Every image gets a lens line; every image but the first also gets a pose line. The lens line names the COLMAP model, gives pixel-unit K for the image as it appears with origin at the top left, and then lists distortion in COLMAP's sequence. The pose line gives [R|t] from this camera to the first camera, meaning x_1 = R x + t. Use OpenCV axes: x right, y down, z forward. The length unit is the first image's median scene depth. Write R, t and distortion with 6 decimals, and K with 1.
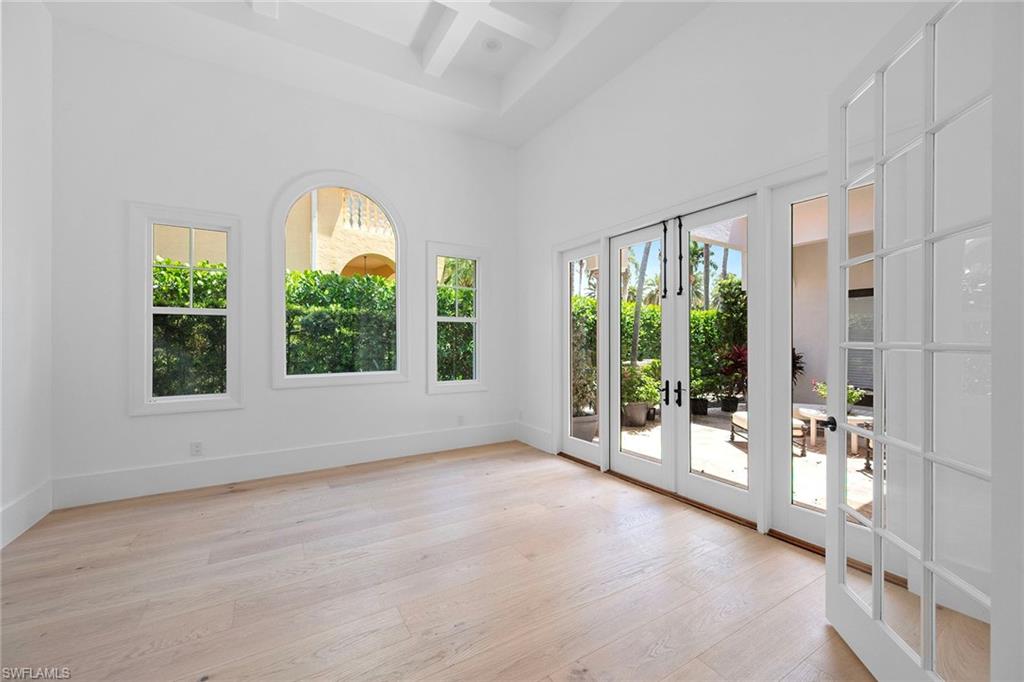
lens RADIAL K [[412.9, 0, 513.4], [0, 412.9, 344.5], [0, 0, 1]] dist [-0.002042, -0.000271]
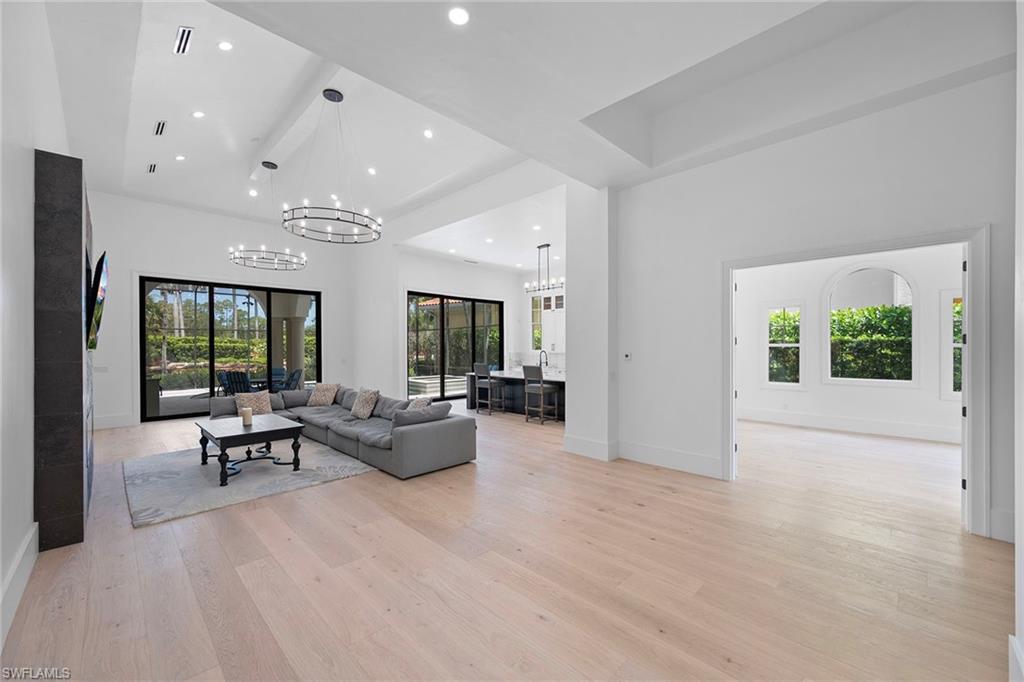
lens RADIAL K [[403.3, 0, 510.7], [0, 403.3, 339.5], [0, 0, 1]] dist [-0.000083, -0.000085]
pose [[0.239839, -0.017000, -0.970664, 0.805868], [-0.005148, 0.999810, -0.018783, -0.051012], [0.970799, 0.009502, 0.239706, -0.787377]]
